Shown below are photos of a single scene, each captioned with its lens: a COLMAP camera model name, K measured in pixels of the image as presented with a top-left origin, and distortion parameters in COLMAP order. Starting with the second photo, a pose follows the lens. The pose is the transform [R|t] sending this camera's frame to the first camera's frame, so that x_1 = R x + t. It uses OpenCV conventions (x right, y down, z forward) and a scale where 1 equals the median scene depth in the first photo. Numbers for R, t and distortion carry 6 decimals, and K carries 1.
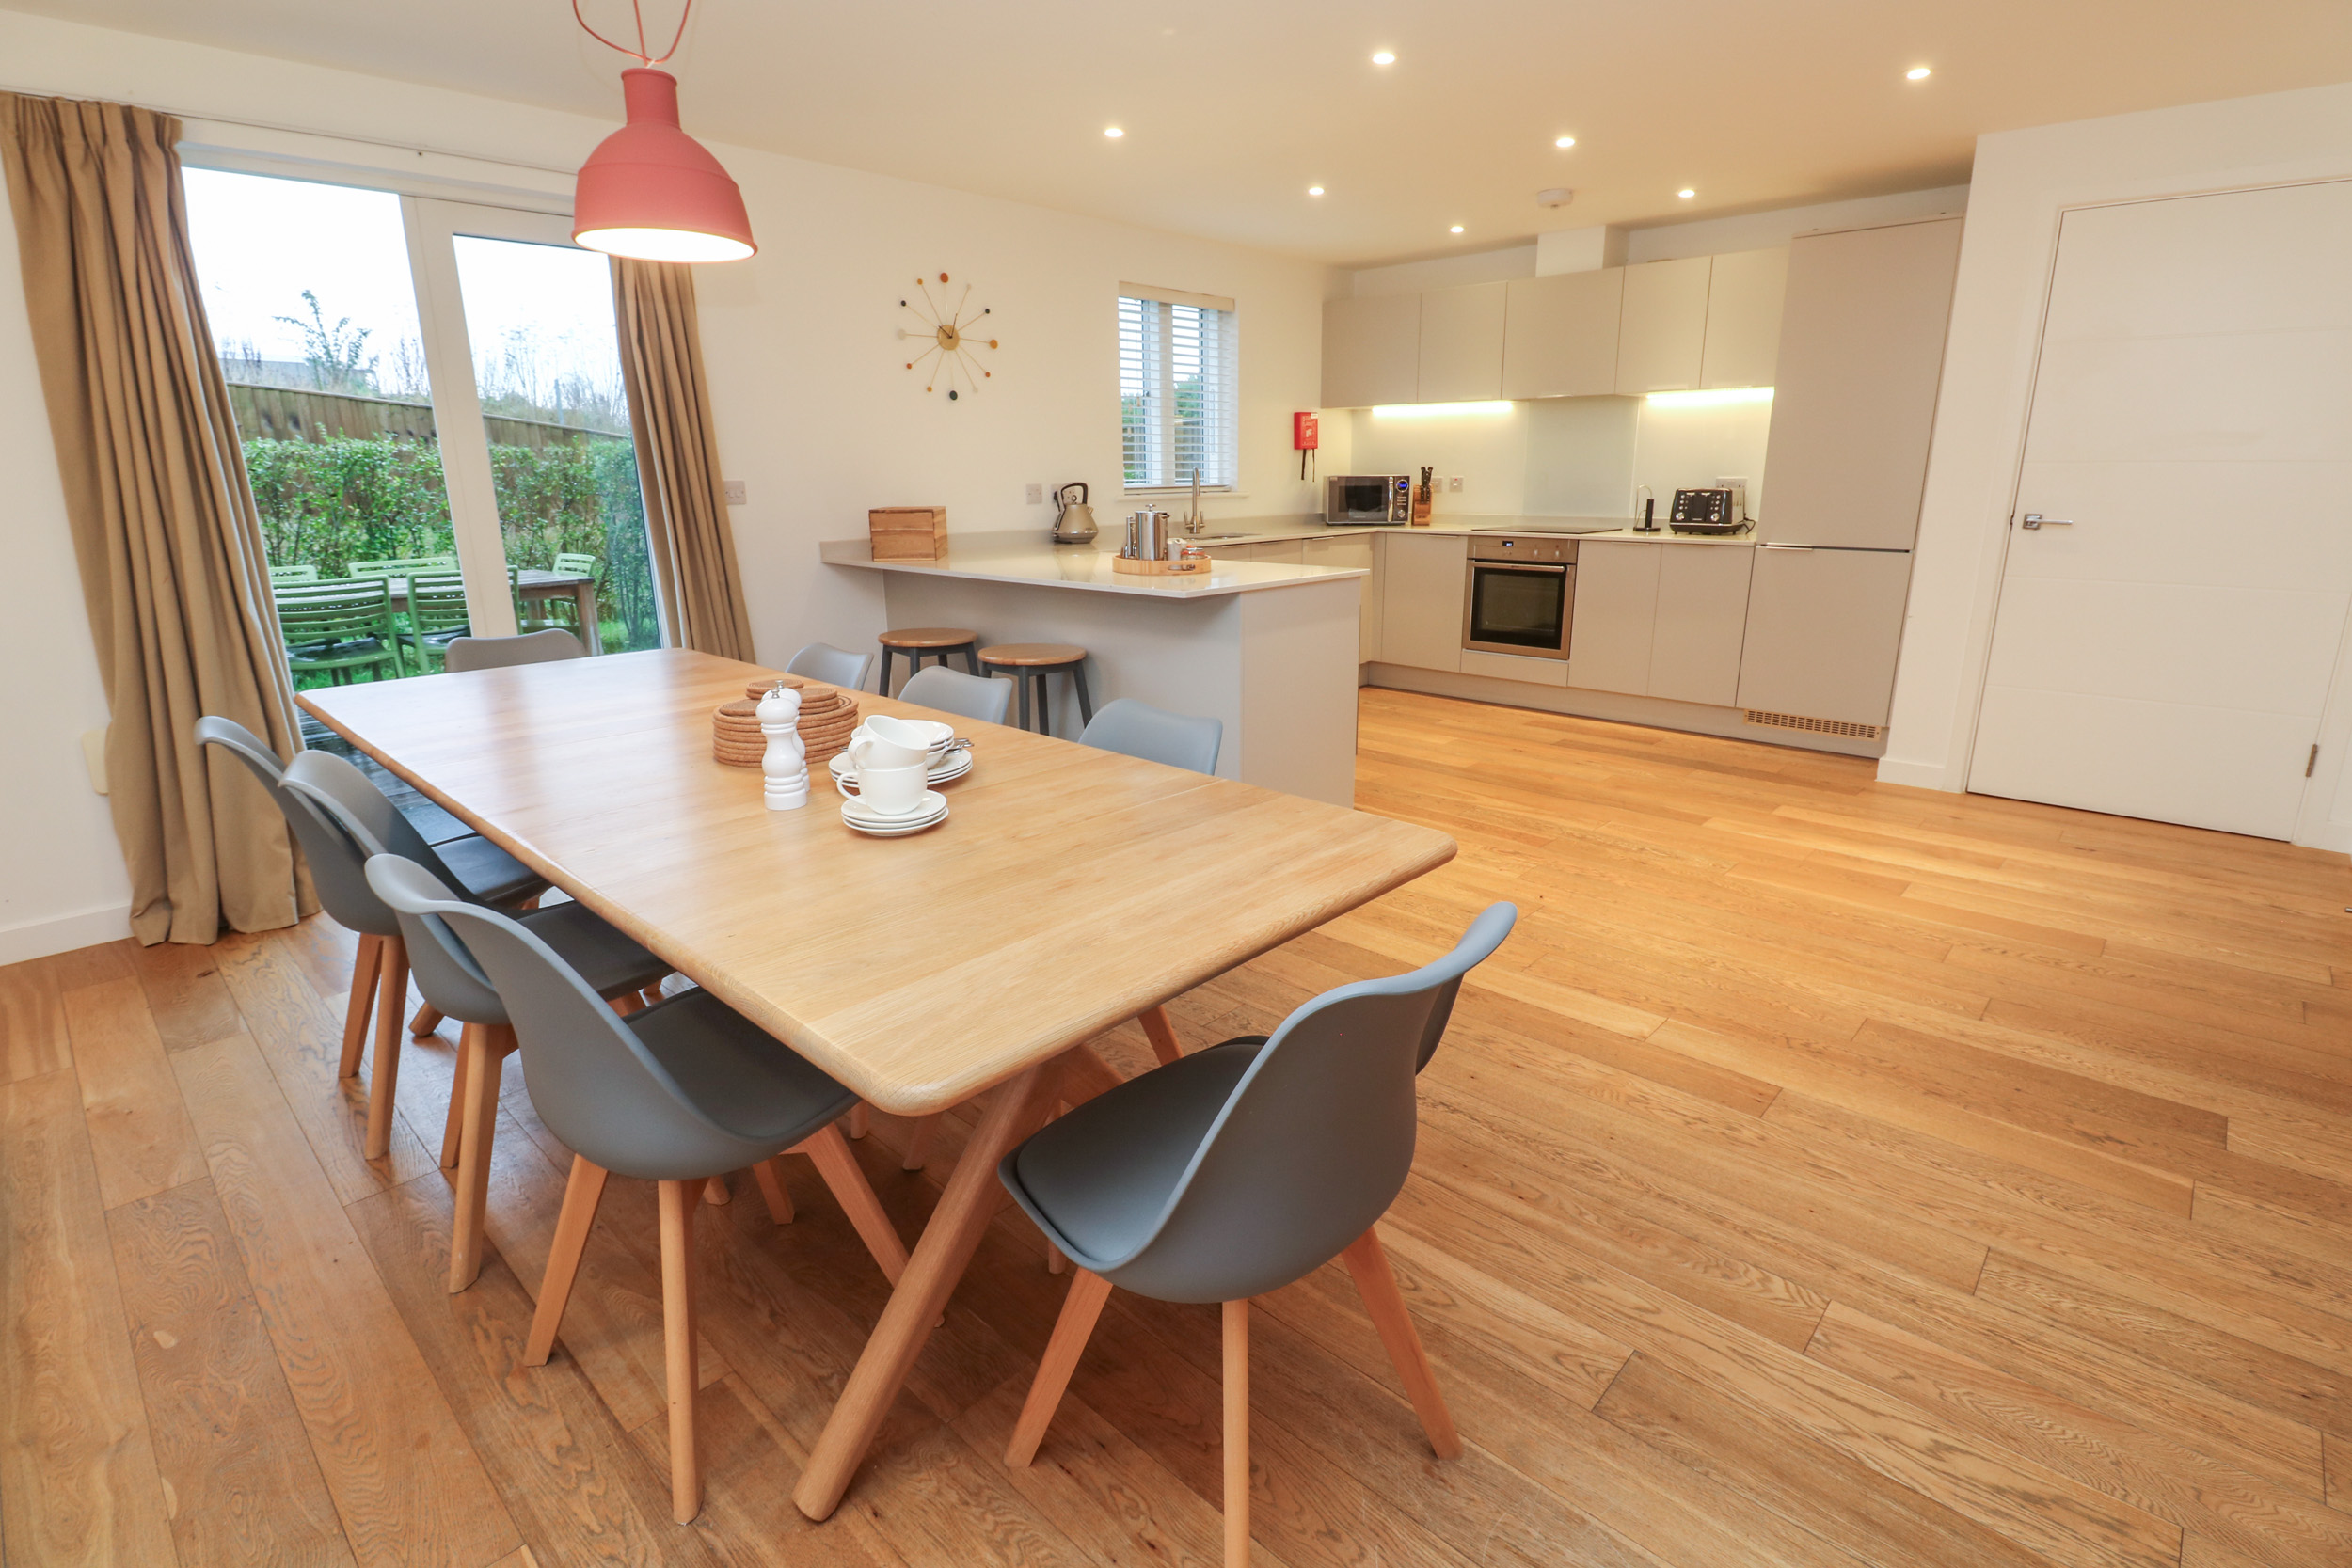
lens RADIAL K [[1111.1, 0, 1184.3], [0, 1111.1, 790.2], [0, 0, 1]] dist [0.000059, -0.012880]
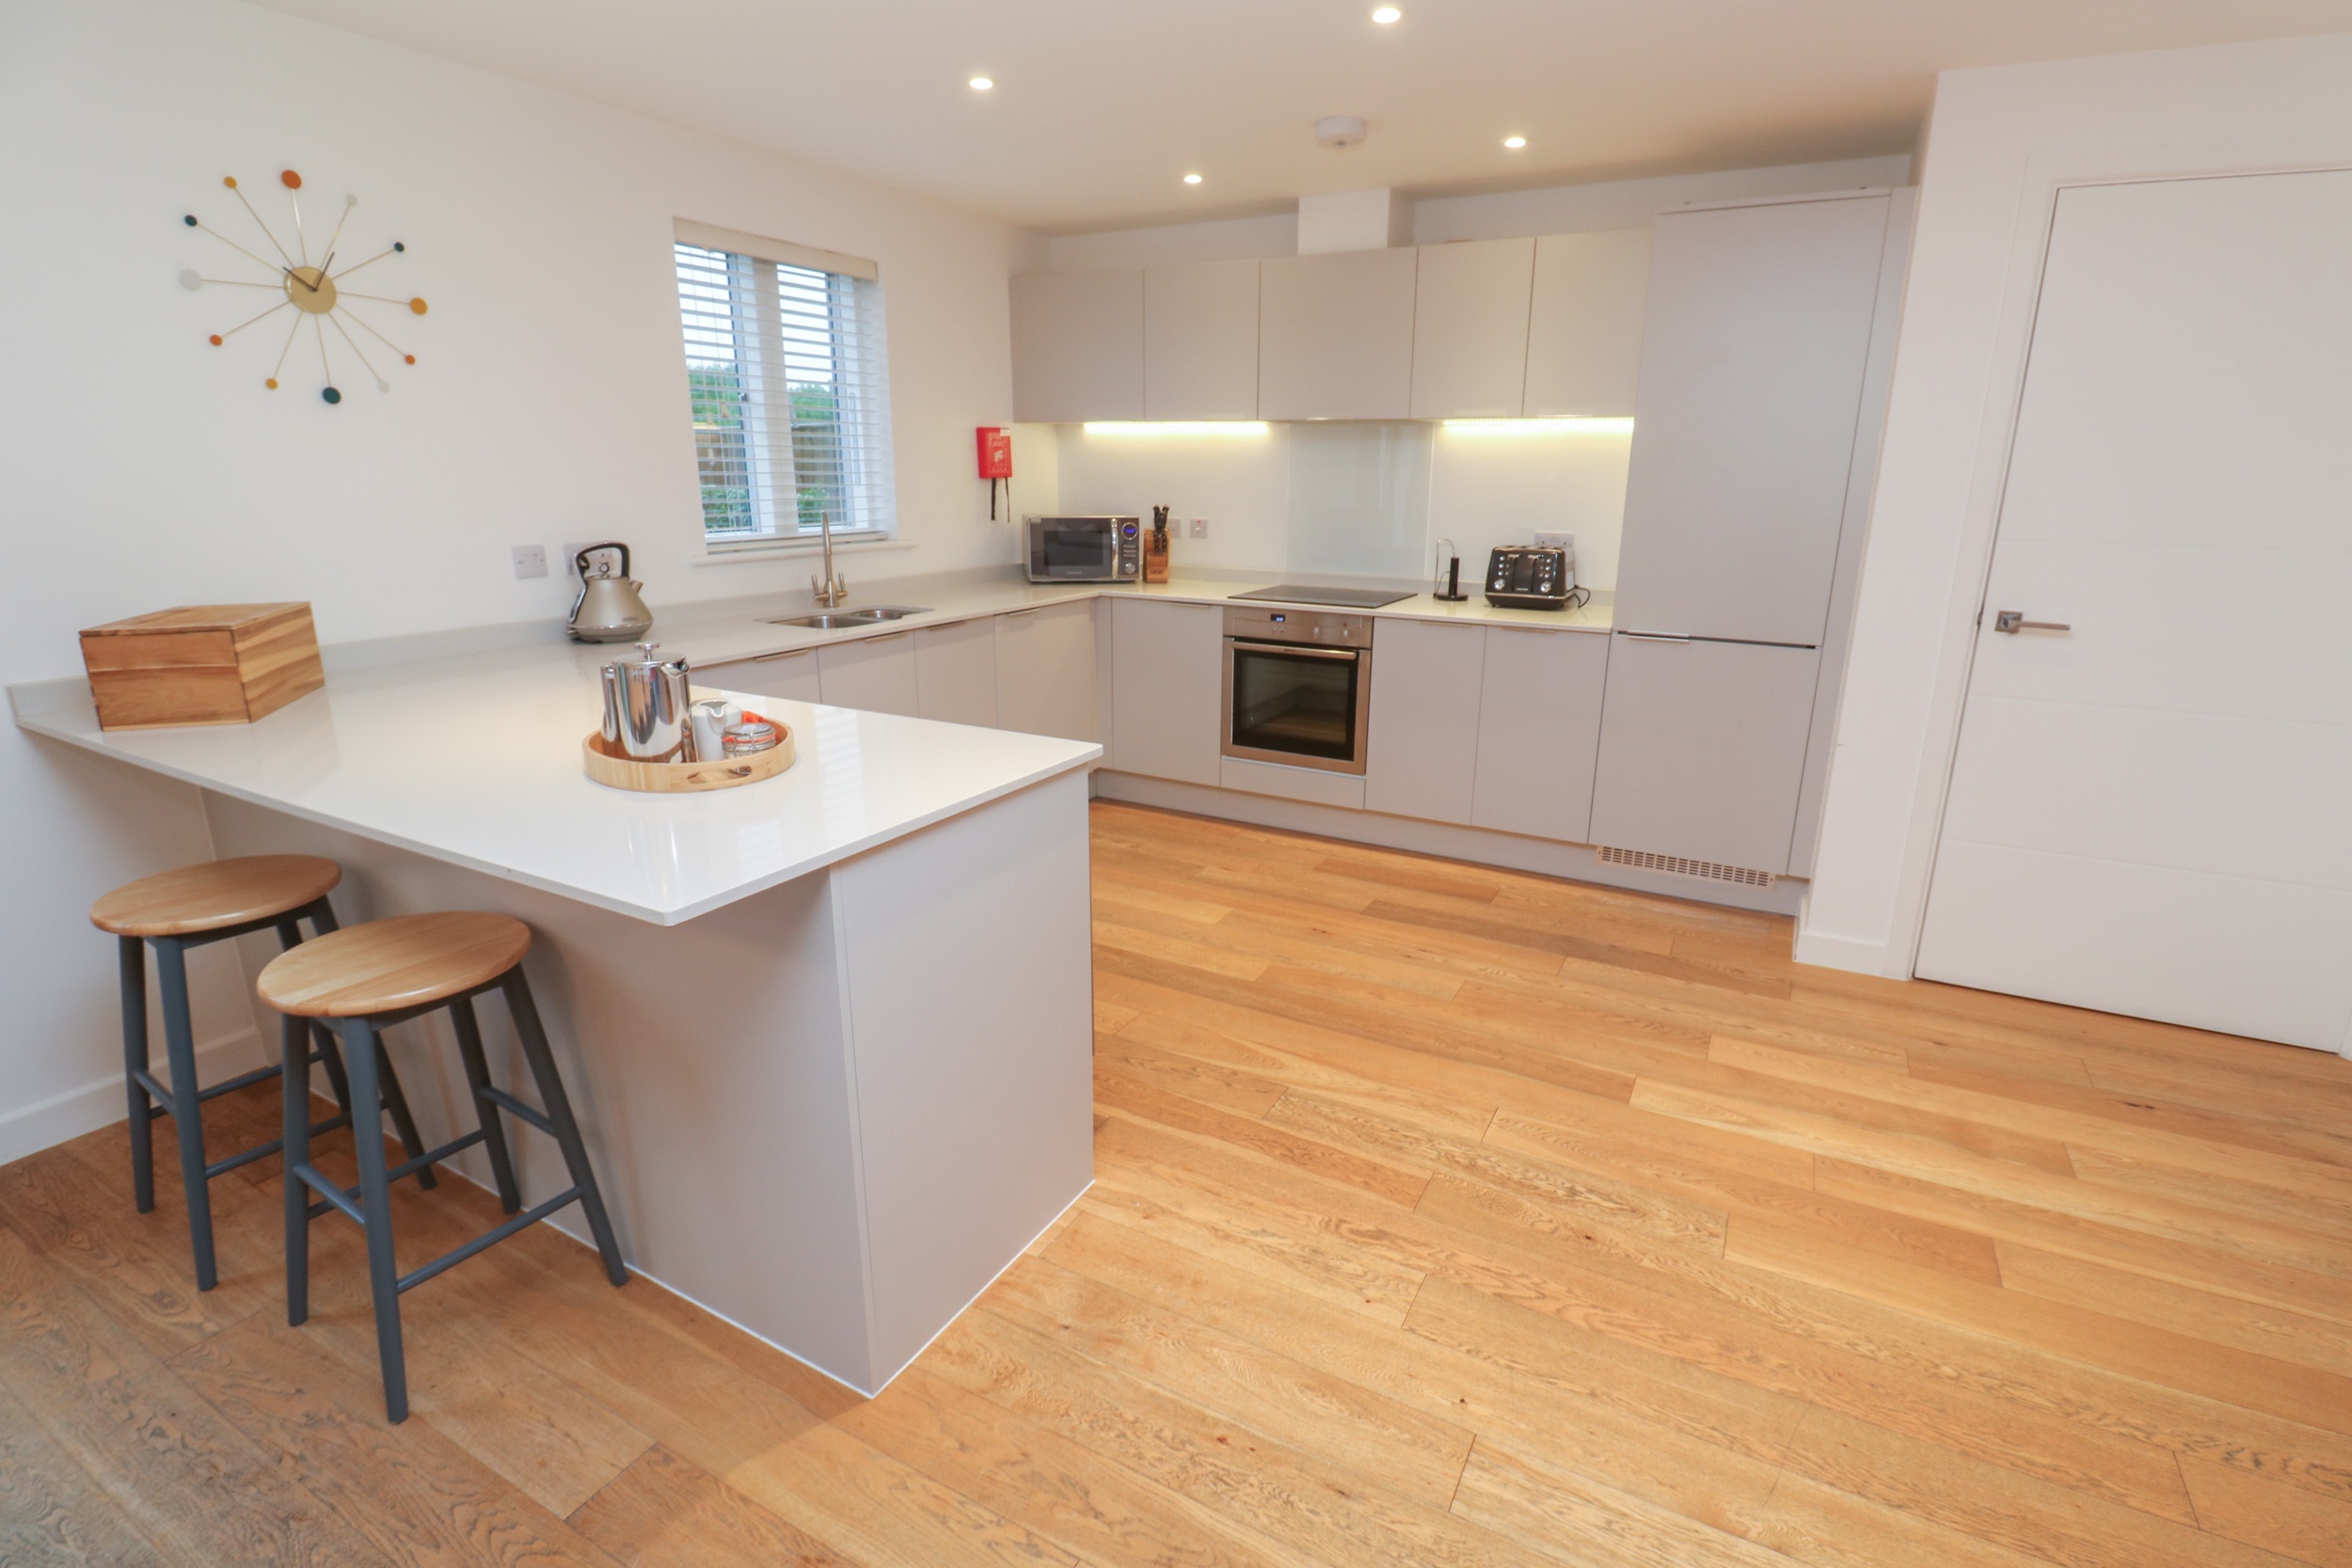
lens RADIAL K [[1122.3, 0, 1179.7], [0, 1122.3, 769.8], [0, 0, 1]] dist [0.002228, -0.012870]
pose [[0.969502, -0.046312, 0.240667, 0.049012], [0.049932, 0.998712, -0.008960, -0.125757], [-0.239942, 0.020704, 0.970566, 0.318773]]
